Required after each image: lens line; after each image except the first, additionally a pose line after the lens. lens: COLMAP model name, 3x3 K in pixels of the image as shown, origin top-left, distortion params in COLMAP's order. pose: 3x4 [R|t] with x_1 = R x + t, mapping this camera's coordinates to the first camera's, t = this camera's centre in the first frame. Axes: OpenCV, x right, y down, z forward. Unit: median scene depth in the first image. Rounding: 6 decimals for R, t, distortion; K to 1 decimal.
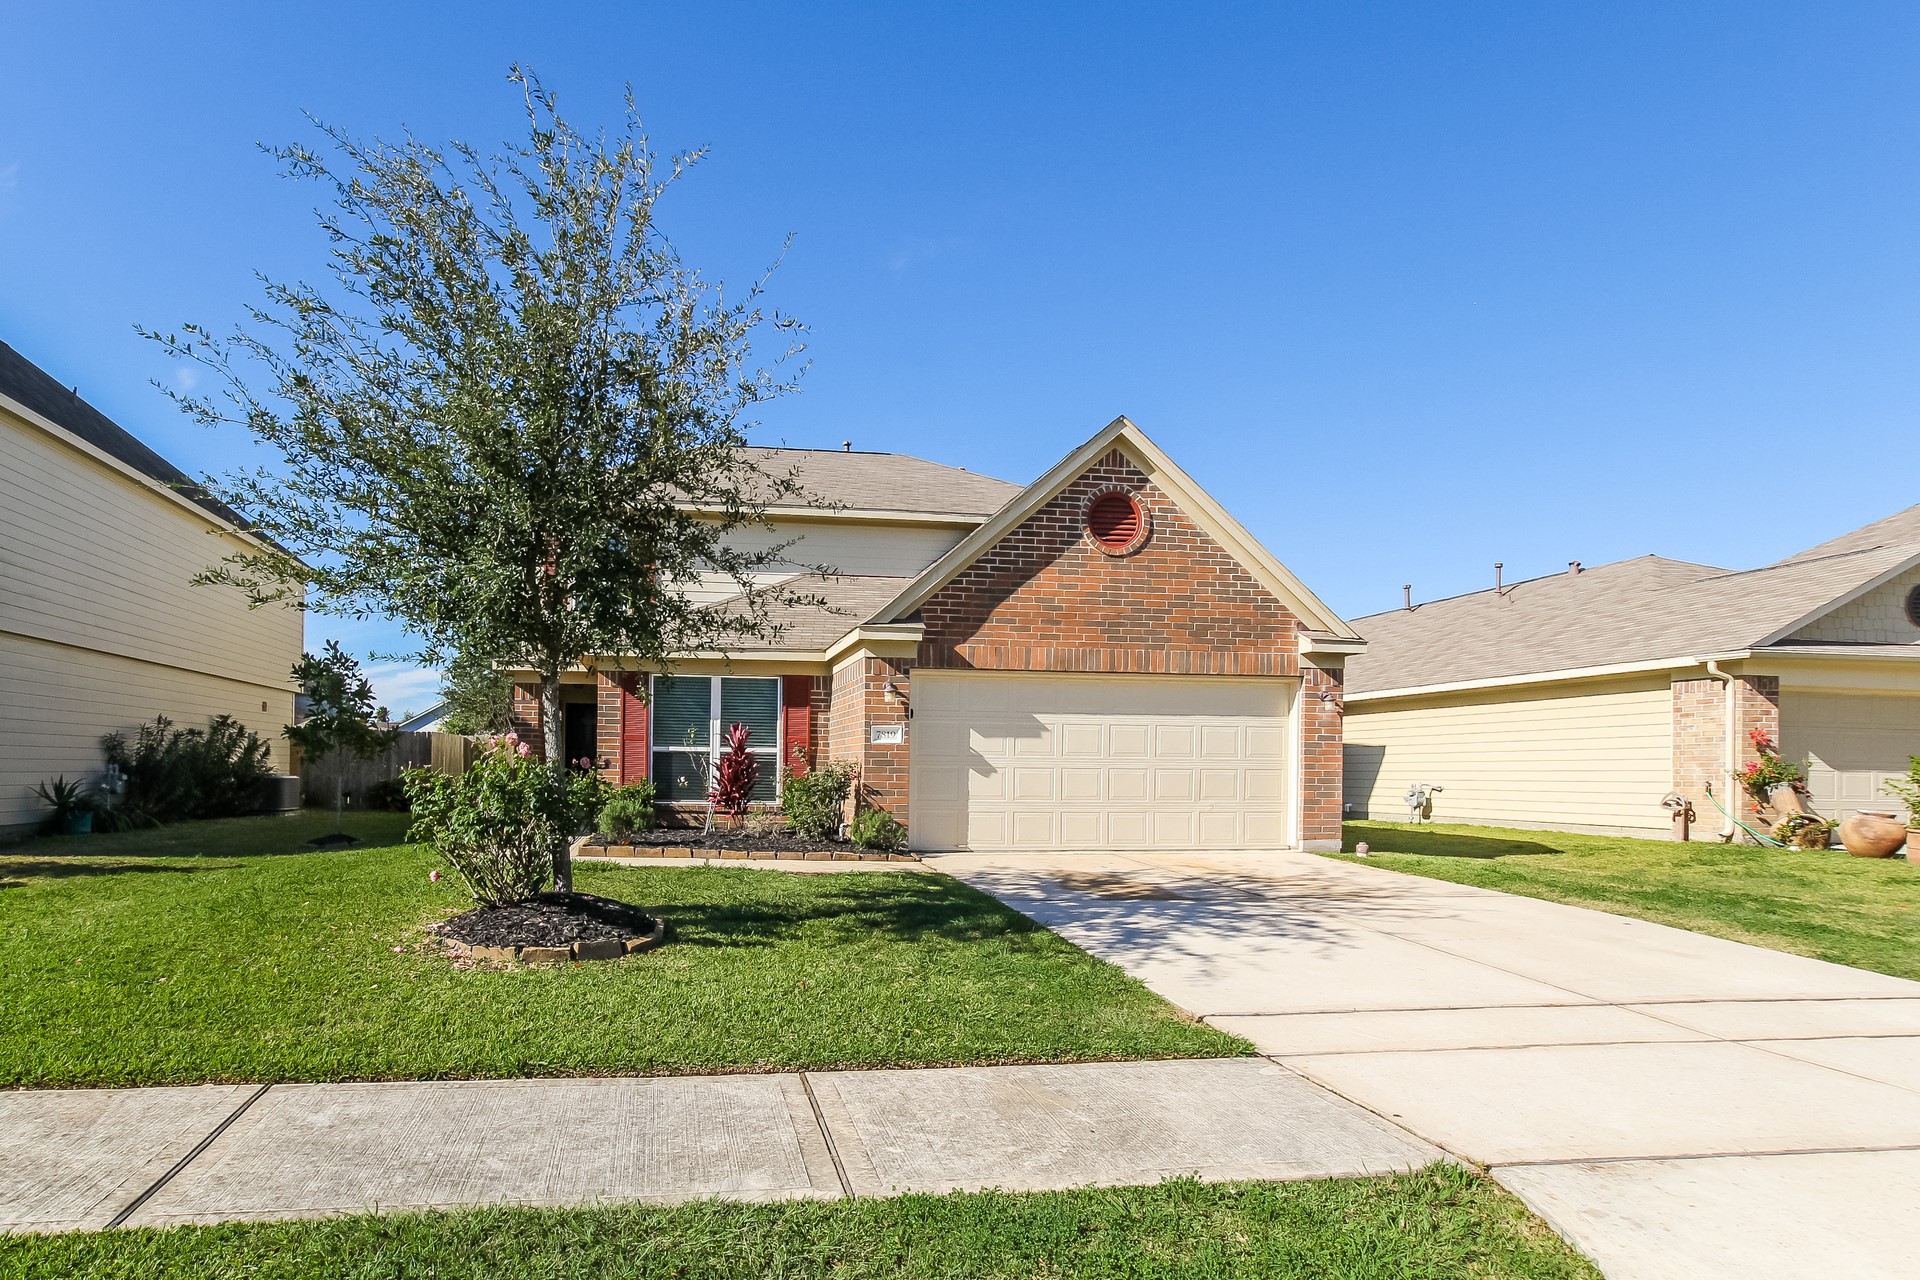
lens RADIAL K [[1003.4, 0, 883.2], [0, 1003.4, 647.9], [0, 0, 1]] dist [-0.034312, 0.010833]
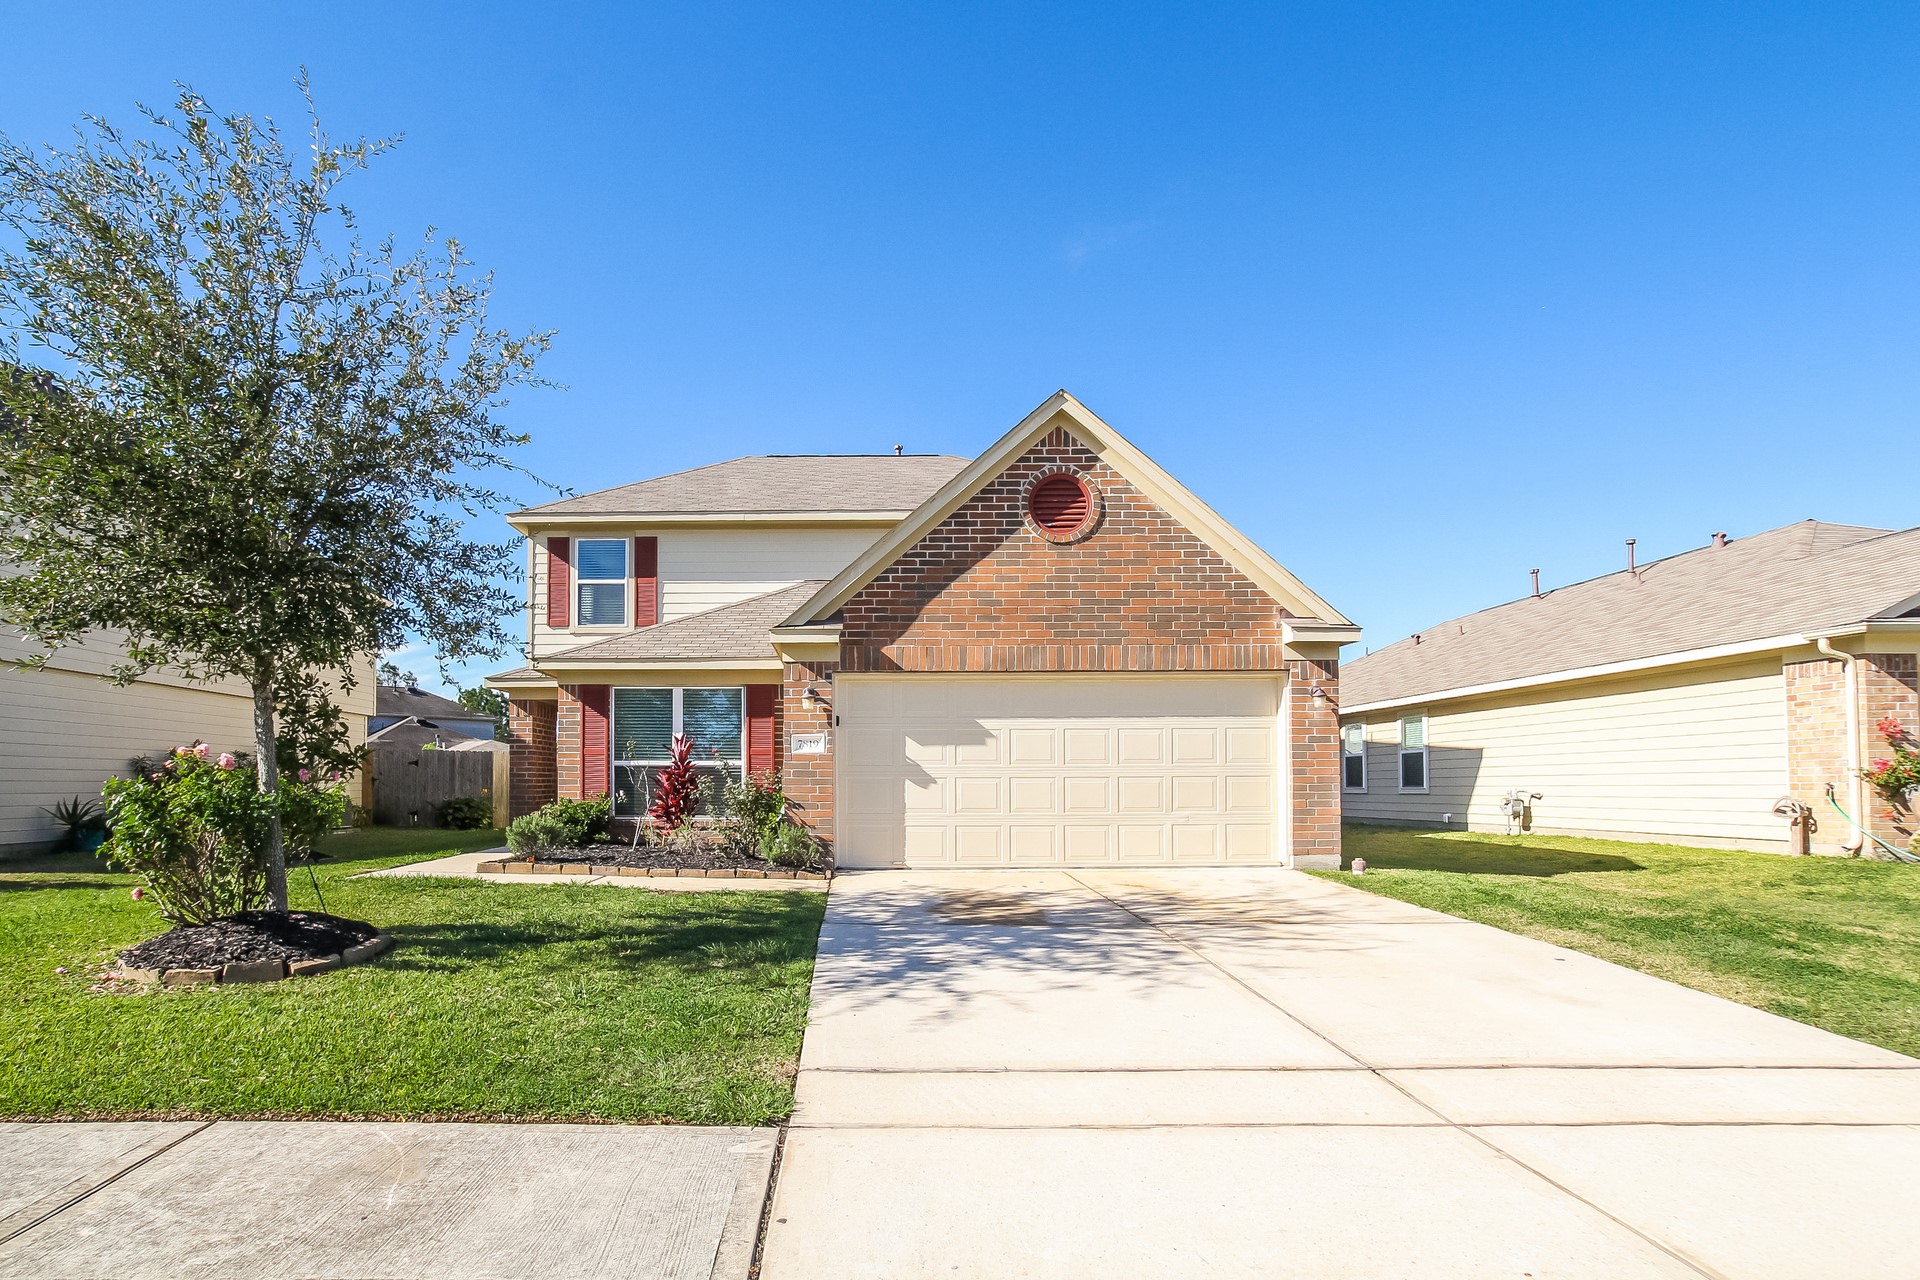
lens RADIAL K [[1003.4, 0, 956.4], [0, 1003.4, 642.8], [0, 0, 1]] dist [-0.034312, 0.010833]
pose [[0.990089, -0.032289, -0.136677, 0.255870], [0.029443, 0.999307, -0.022795, 0.016451], [0.137319, 0.018545, 0.990353, 0.083582]]
